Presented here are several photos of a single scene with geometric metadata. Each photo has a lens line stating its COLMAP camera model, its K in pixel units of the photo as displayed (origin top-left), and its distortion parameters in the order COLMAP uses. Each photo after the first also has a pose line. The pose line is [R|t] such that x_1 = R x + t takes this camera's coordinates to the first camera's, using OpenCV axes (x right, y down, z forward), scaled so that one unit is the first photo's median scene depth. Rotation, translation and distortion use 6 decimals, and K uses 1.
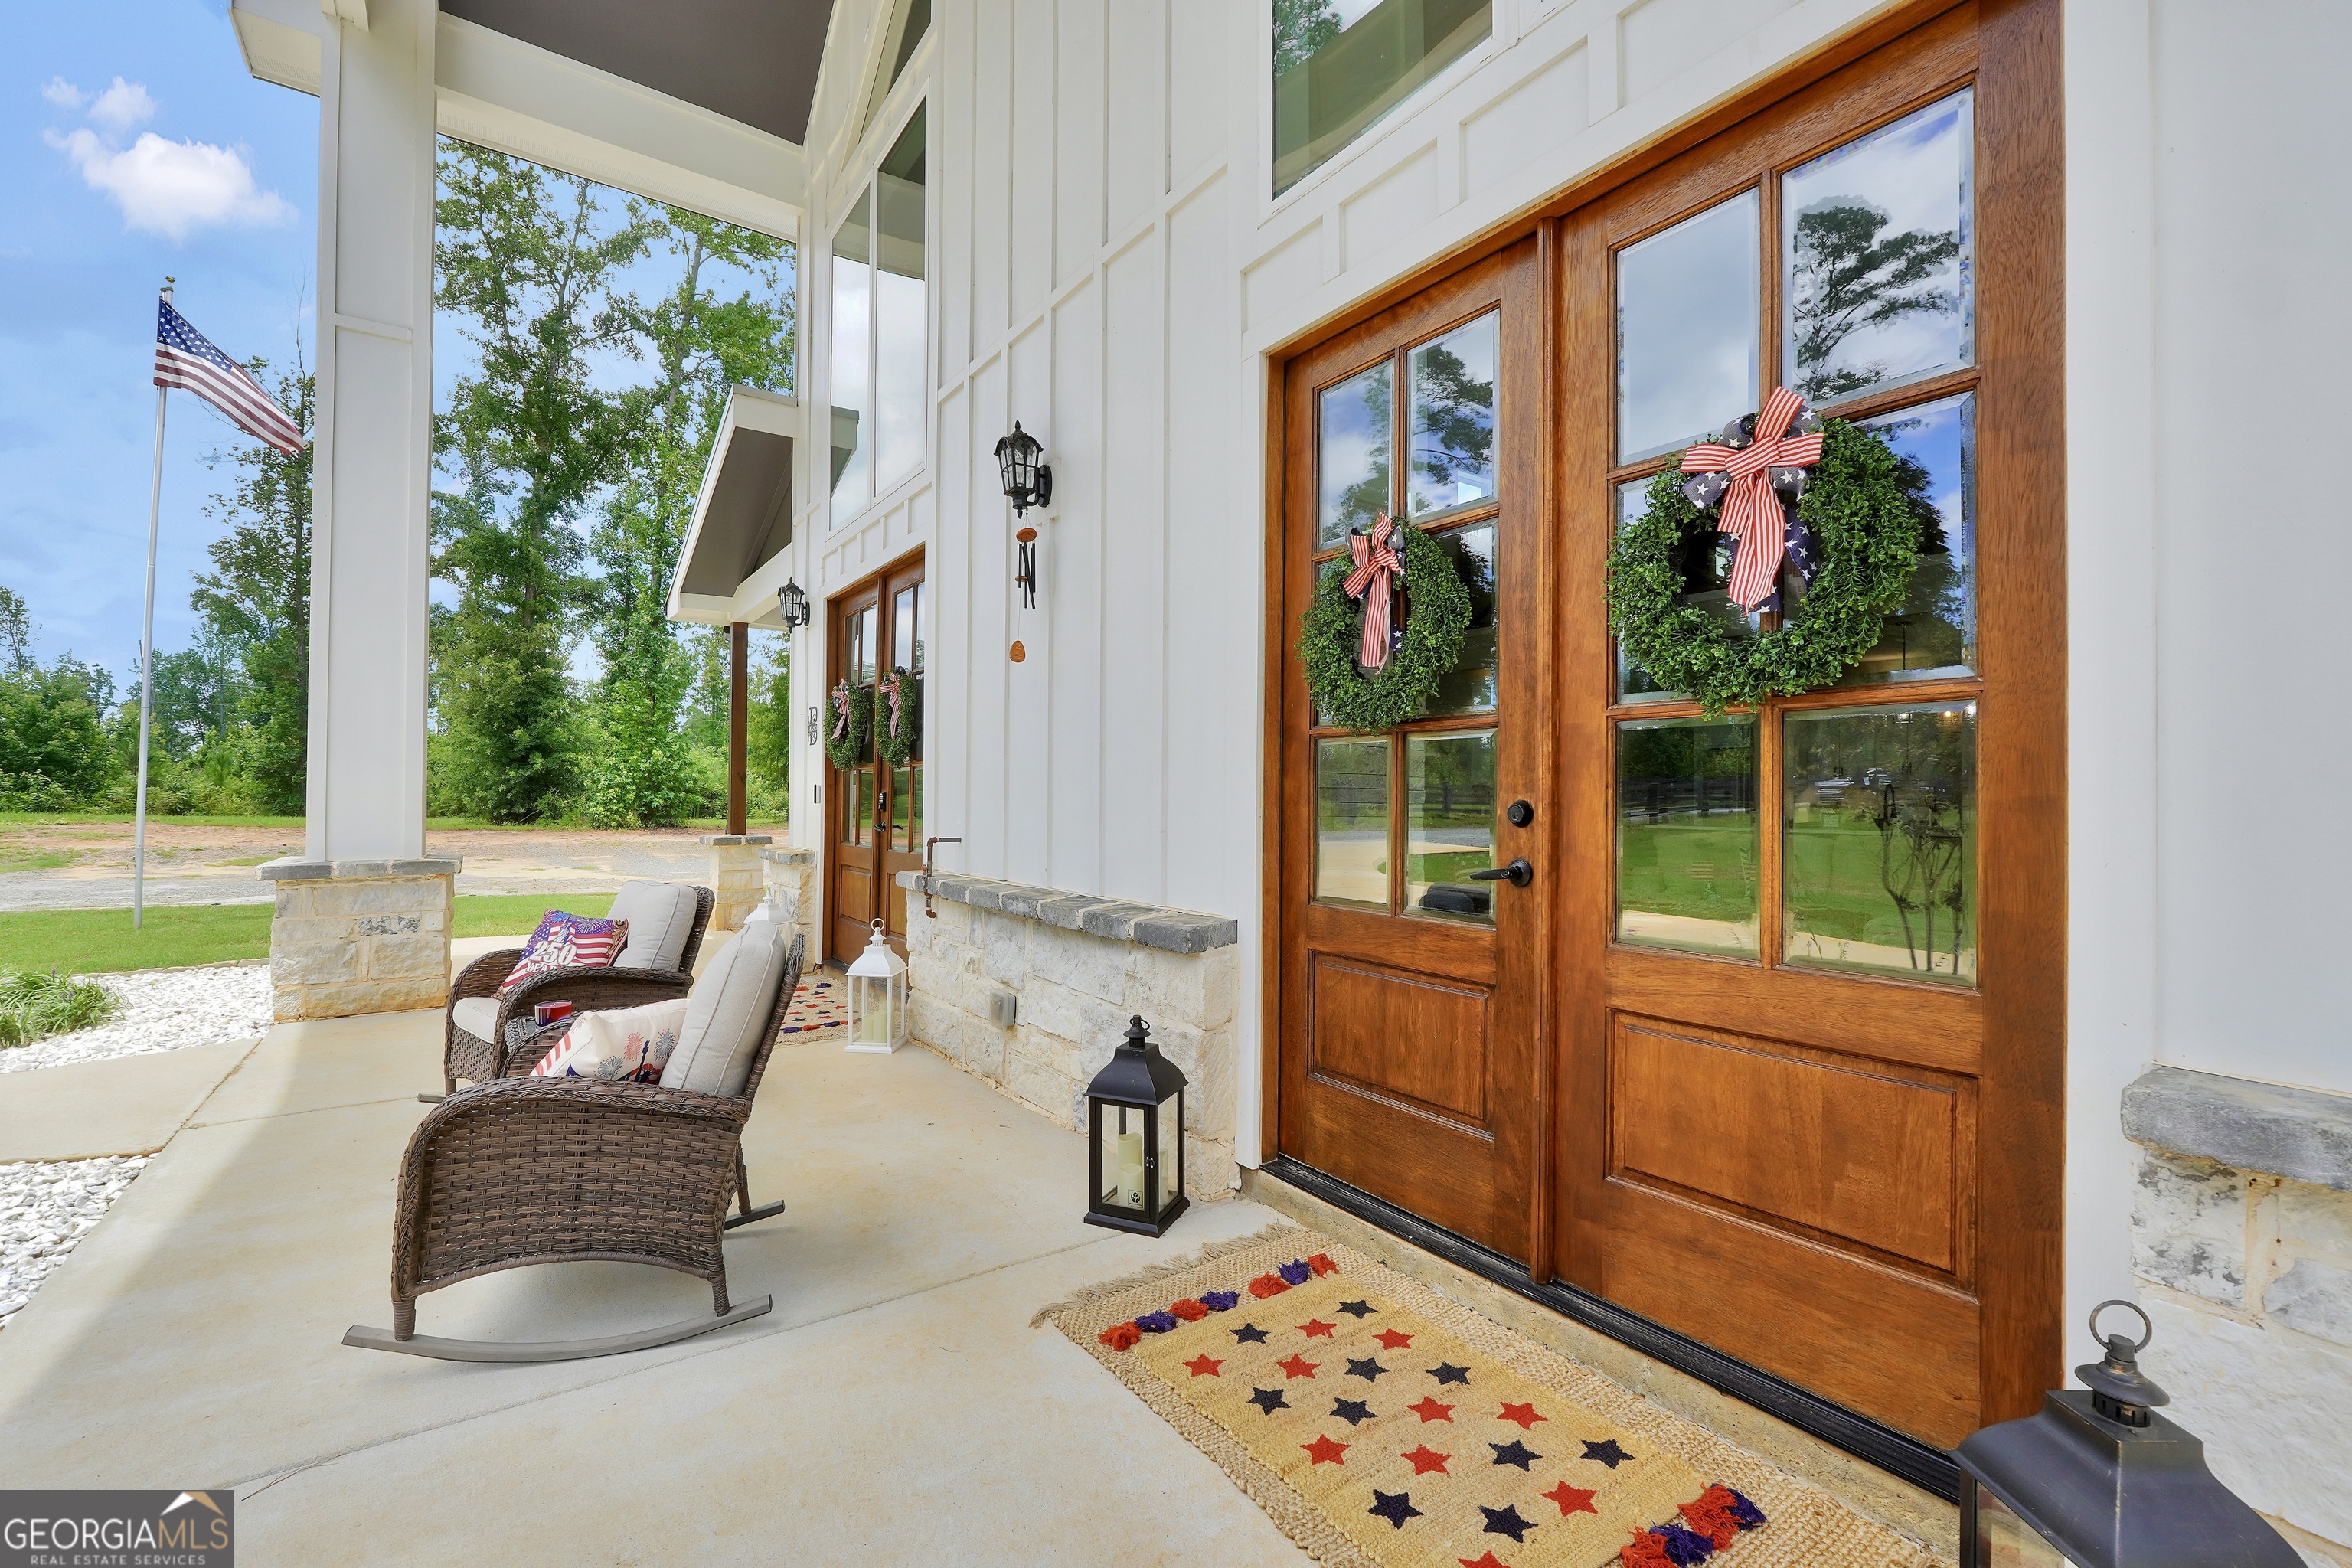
lens RADIAL K [[1004.3, 0, 1161.2], [0, 1004.3, 788.0], [0, 0, 1]] dist [-0.024639, 0.005719]
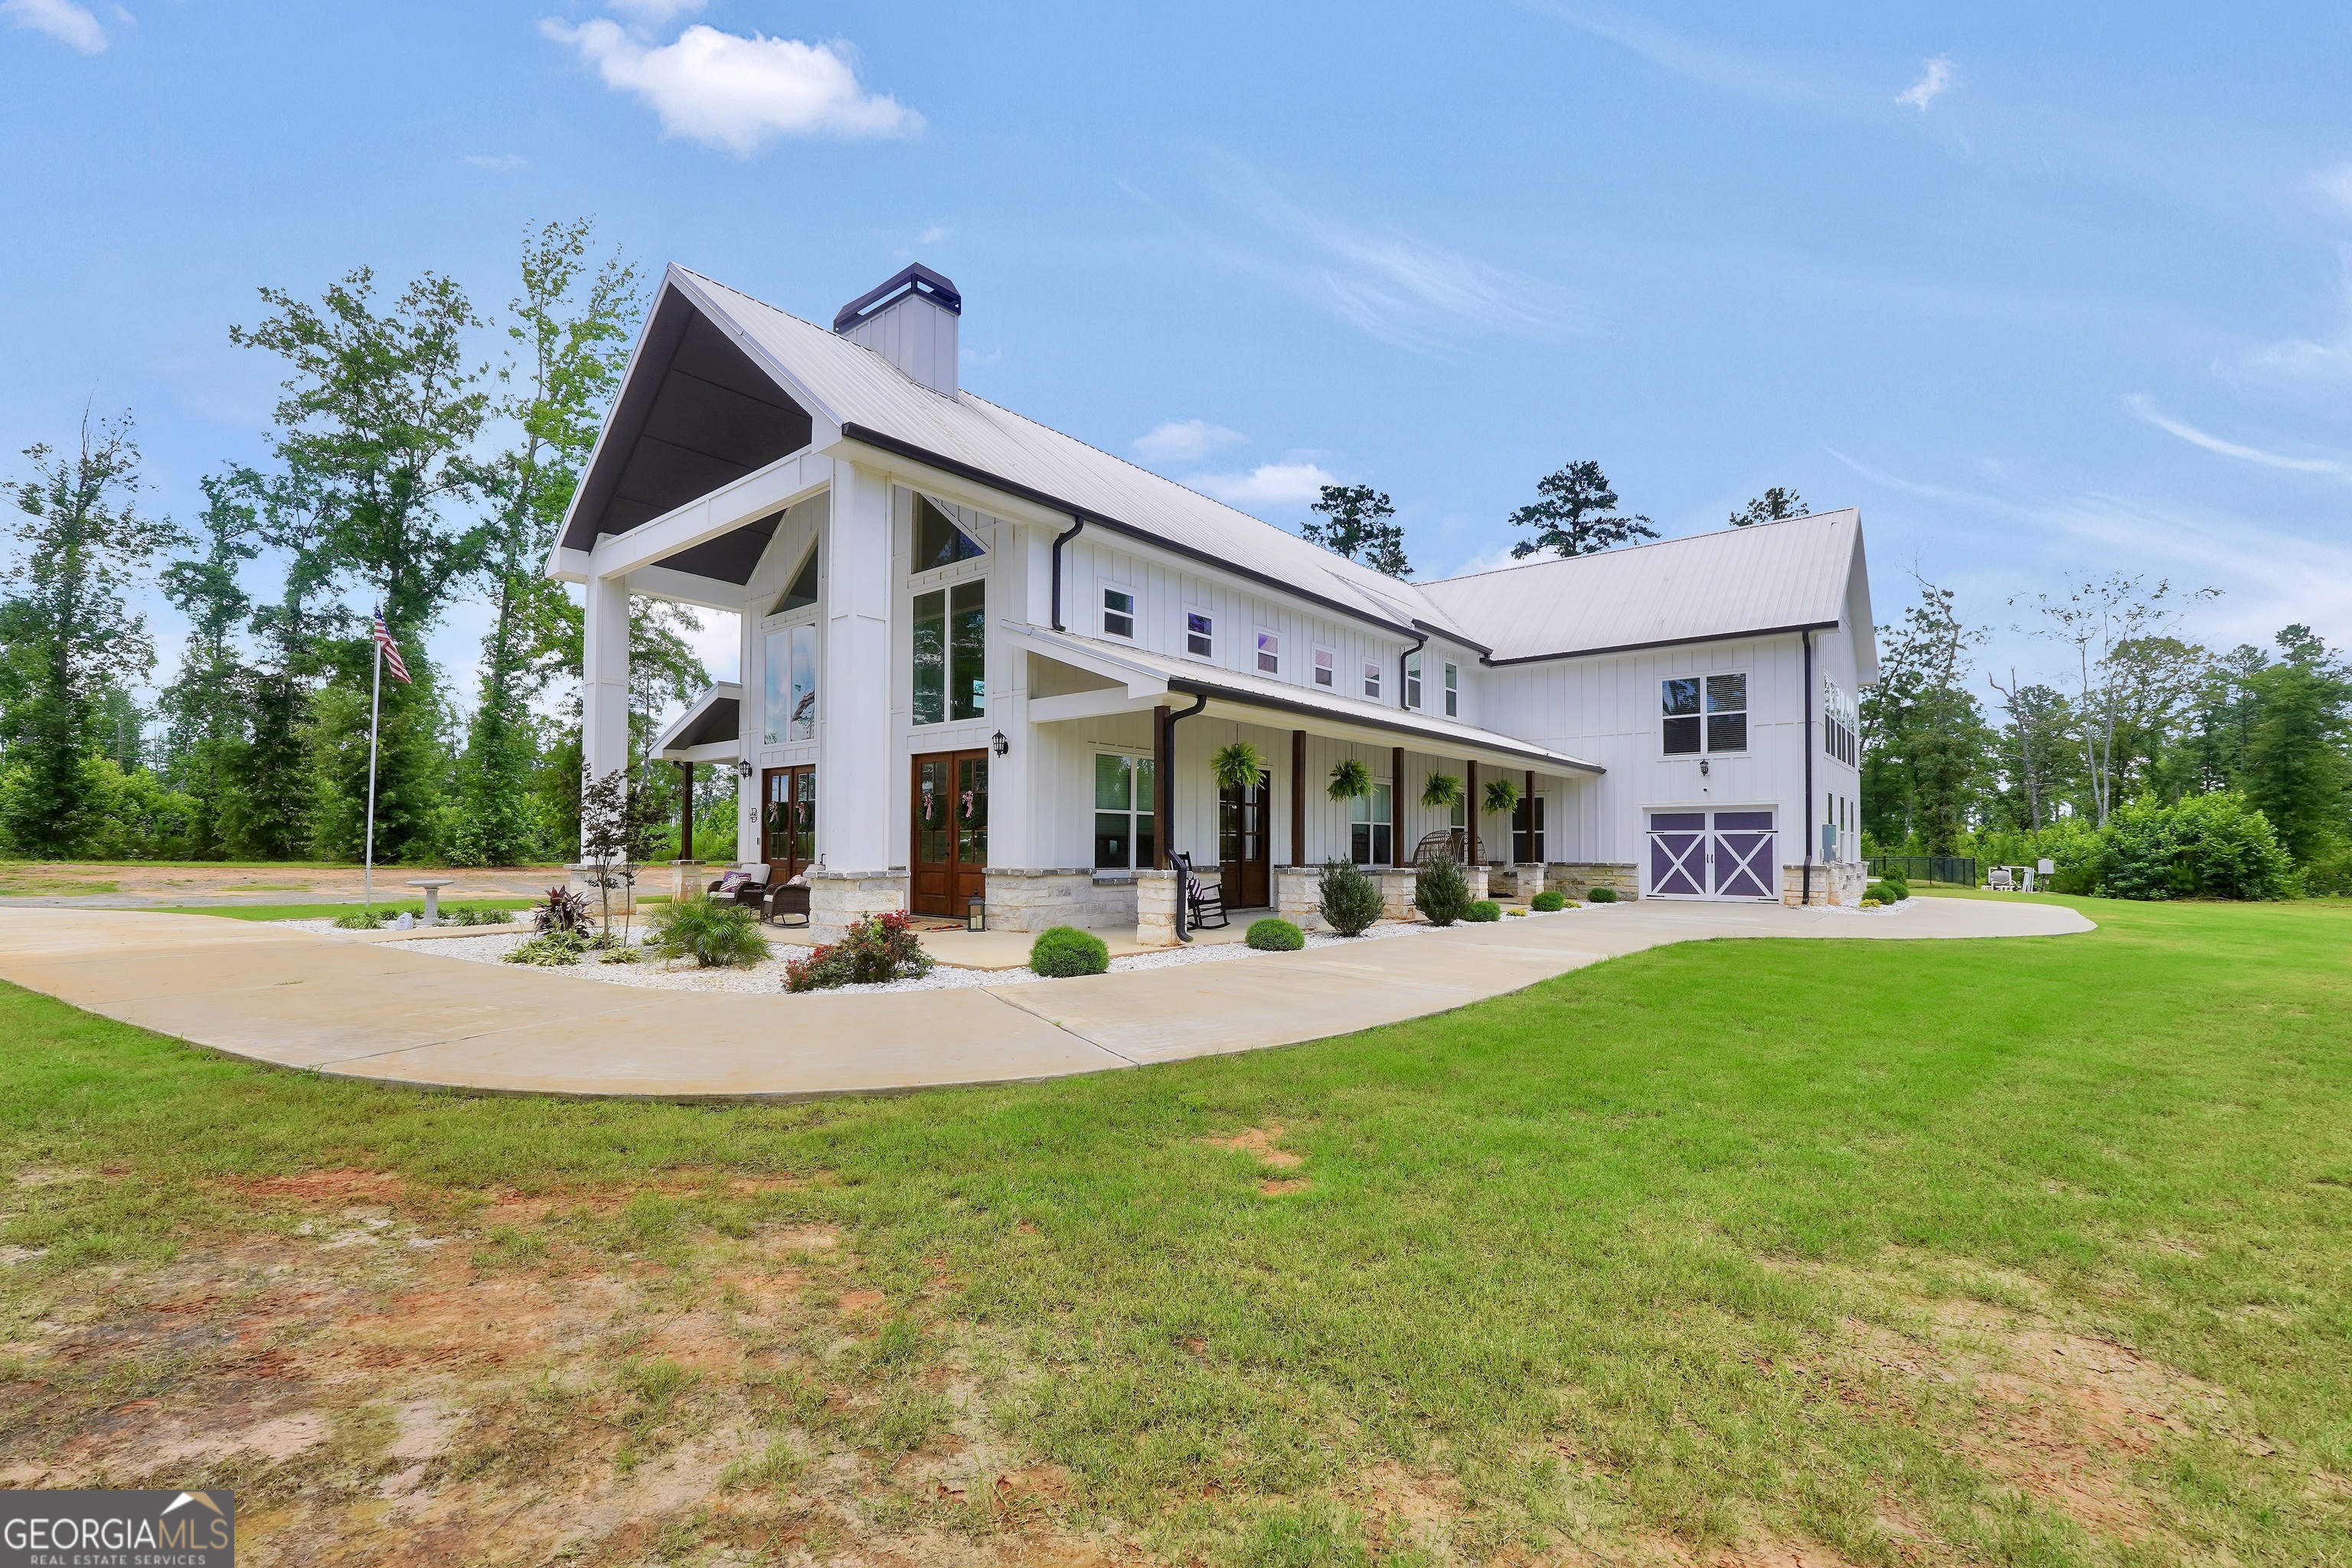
lens RADIAL K [[1002.2, 0, 1186.3], [0, 1002.2, 828.4], [0, 0, 1]] dist [-0.016471, 0.000032]
pose [[0.958903, 0.001241, 0.283732, -0.001154], [0.000408, 0.999983, -0.005756, -0.003369], [-0.283734, 0.005635, 0.958886, -0.559936]]
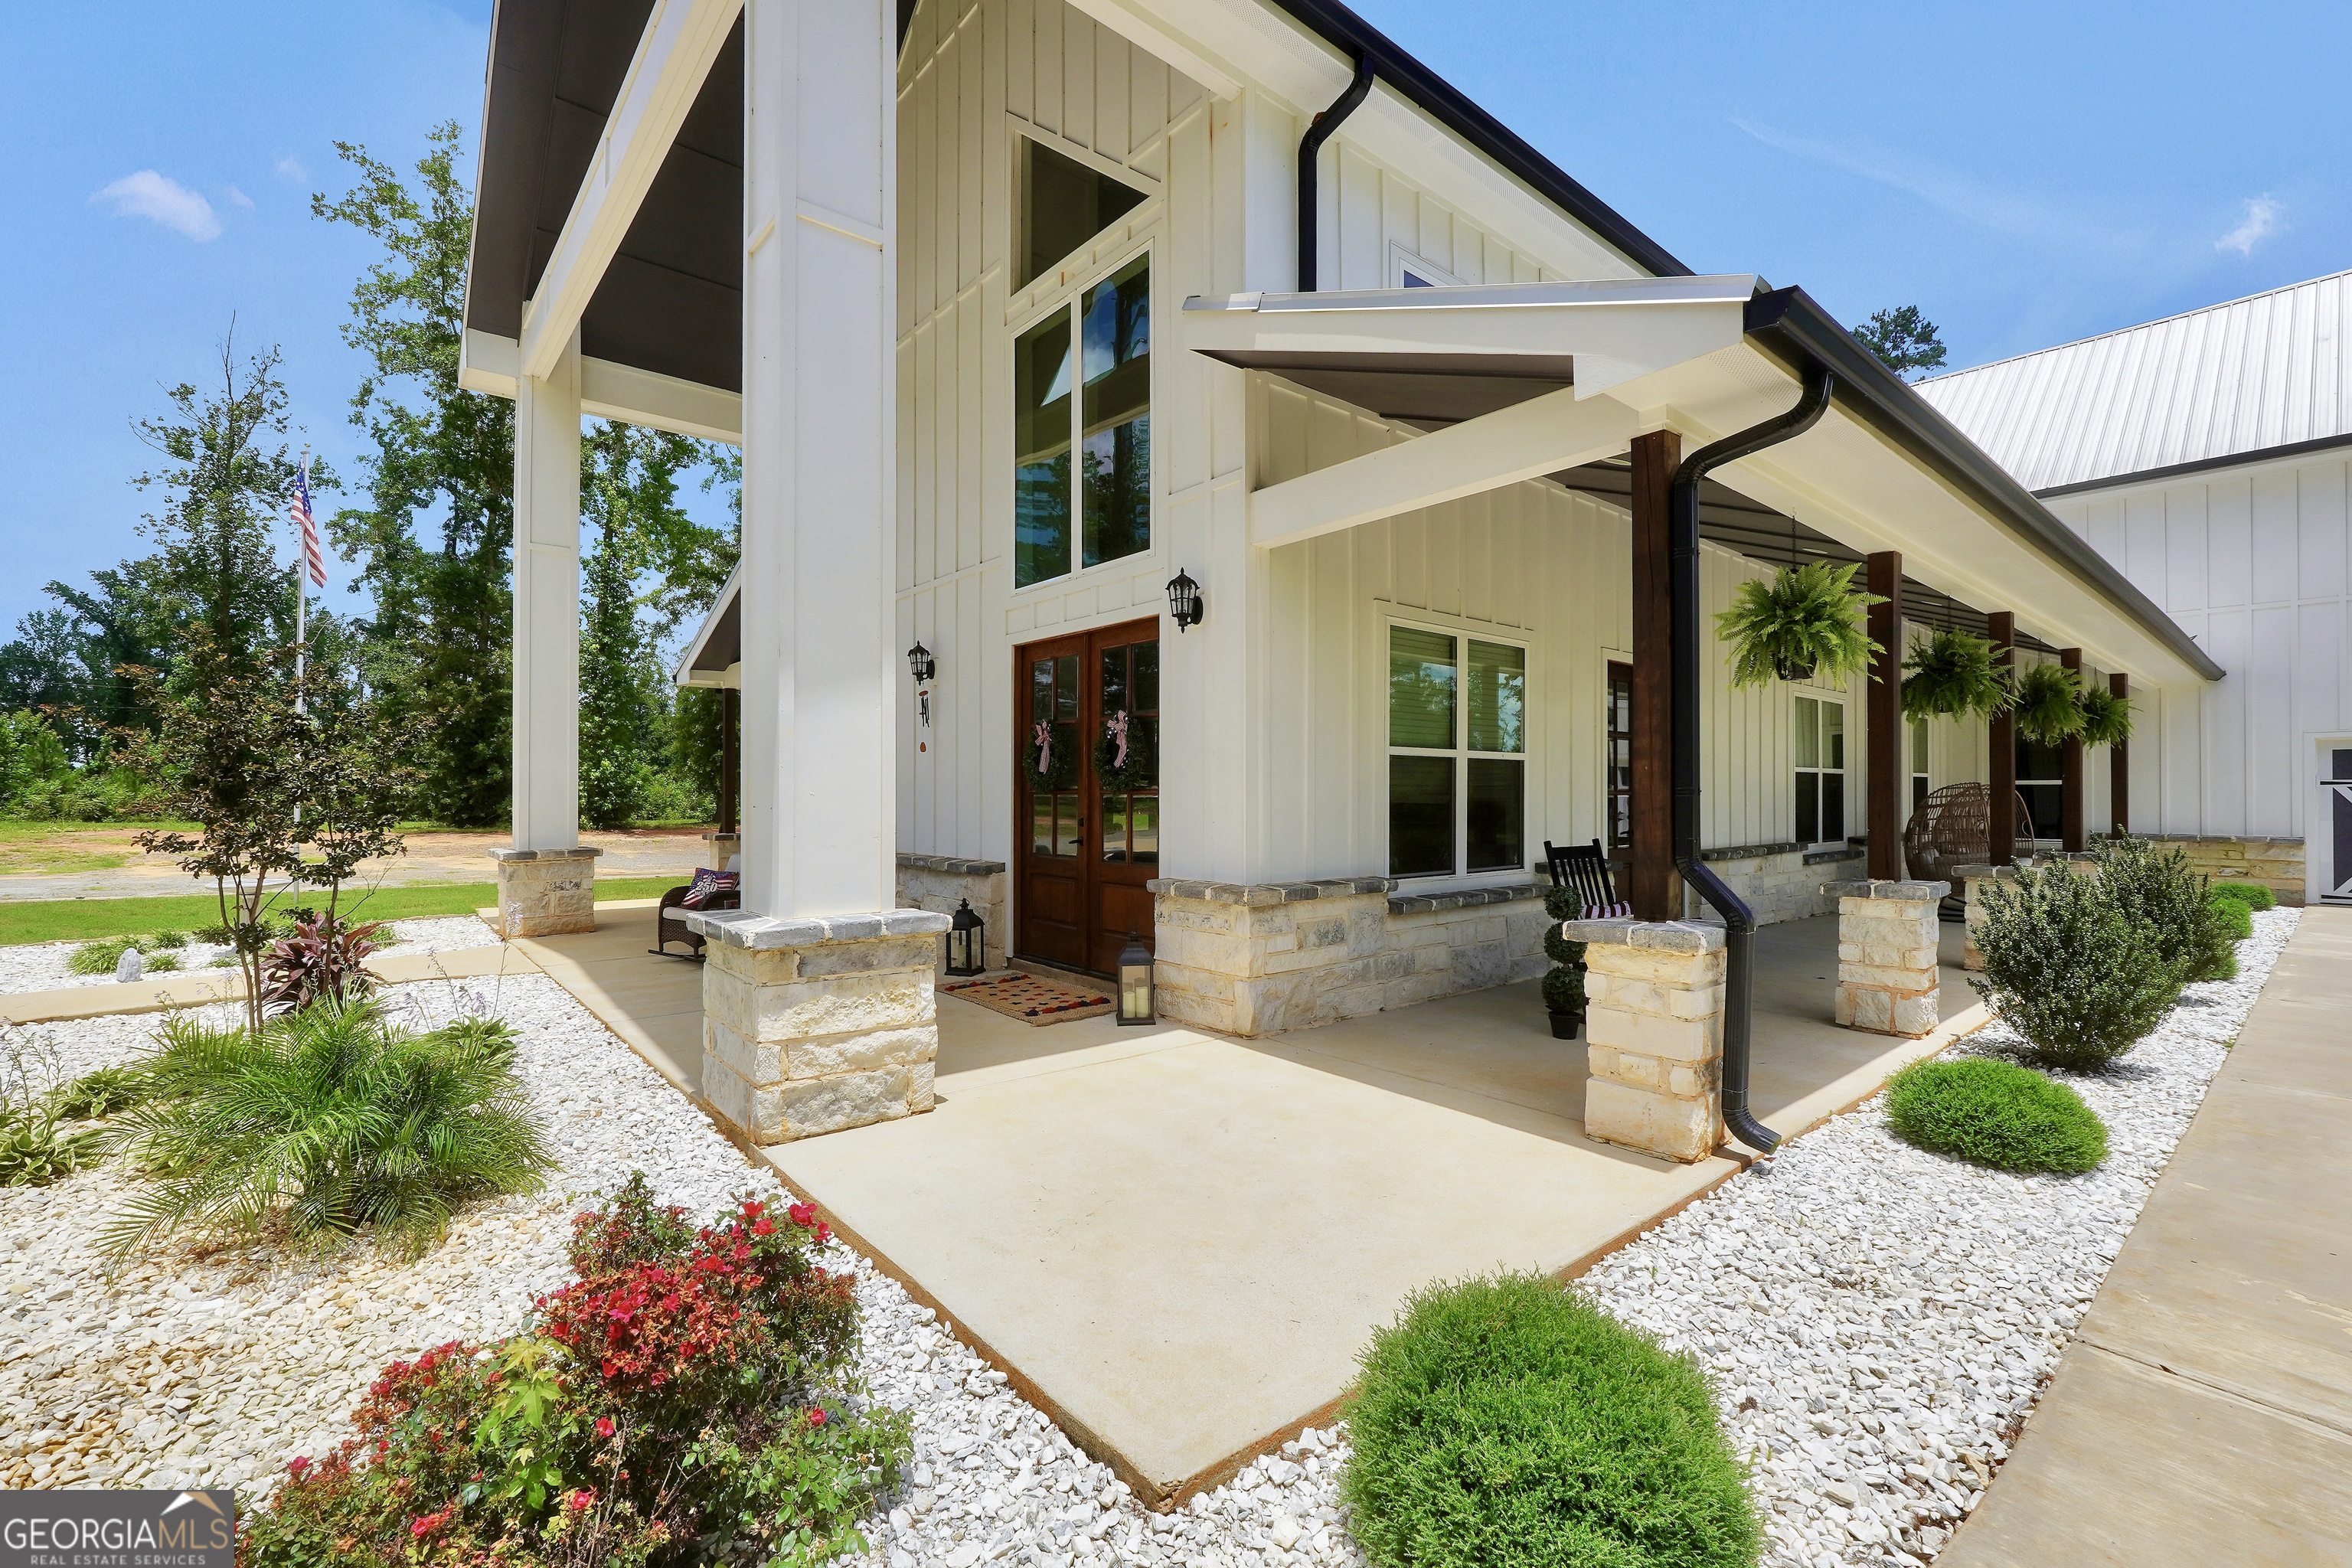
lens RADIAL K [[1021.6, 0, 1149.1], [0, 1021.6, 781.8], [0, 0, 1]] dist [-0.023339, 0.012677]
pose [[0.997244, -0.007293, 0.073832, 0.032945], [0.007282, 0.999973, 0.000421, -0.009984], [-0.073833, 0.000118, 0.997271, -0.215855]]
